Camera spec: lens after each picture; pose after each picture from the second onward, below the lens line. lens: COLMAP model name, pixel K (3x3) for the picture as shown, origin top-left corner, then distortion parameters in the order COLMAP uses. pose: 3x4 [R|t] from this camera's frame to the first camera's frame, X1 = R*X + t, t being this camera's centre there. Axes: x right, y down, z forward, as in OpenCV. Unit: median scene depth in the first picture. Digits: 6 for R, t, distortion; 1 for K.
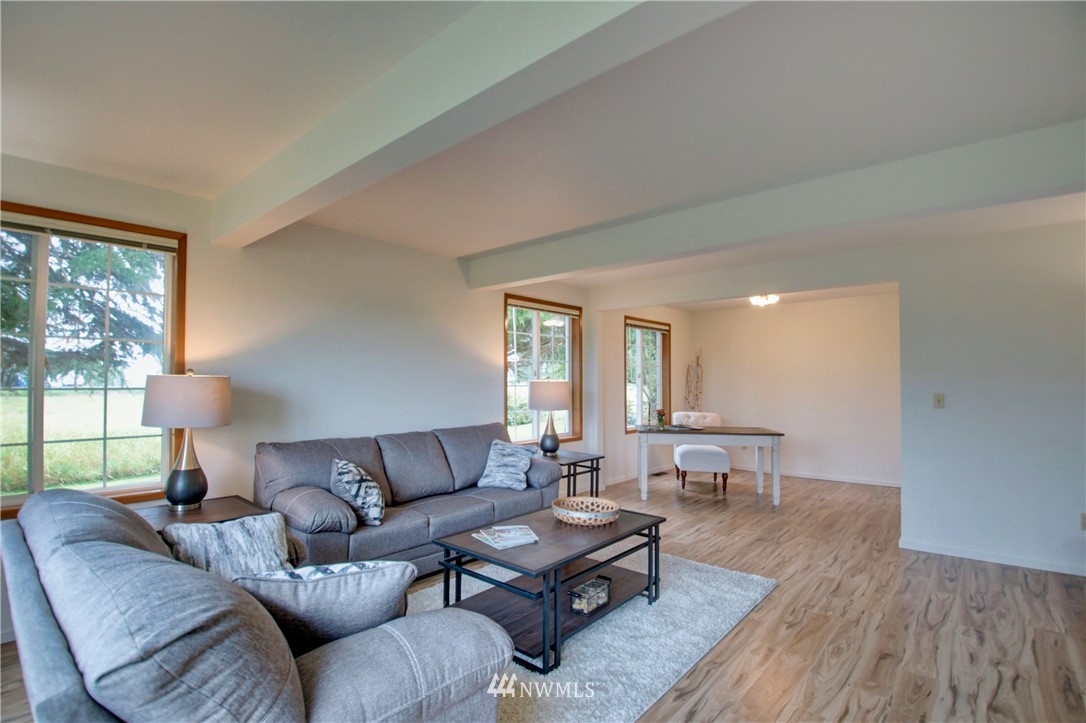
lens RADIAL K [[496.9, 0, 544.4], [0, 496.9, 377.8], [0, 0, 1]] dist [0.002193, -0.017923]
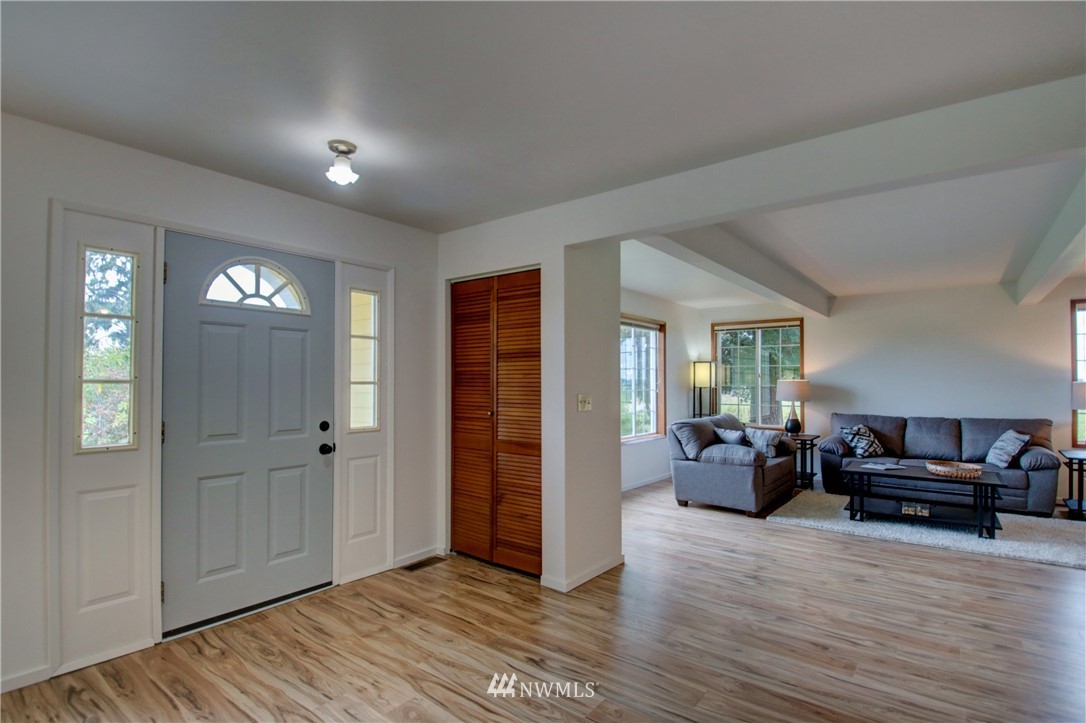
lens RADIAL K [[540.3, 0, 541.8], [0, 540.3, 378.3], [0, 0, 1]] dist [-0.000041, -0.000078]
pose [[0.060527, -0.005480, -0.998152, 1.679231], [0.011101, 0.999927, -0.004817, -0.013877], [0.998105, -0.010789, 0.060583, -0.349826]]
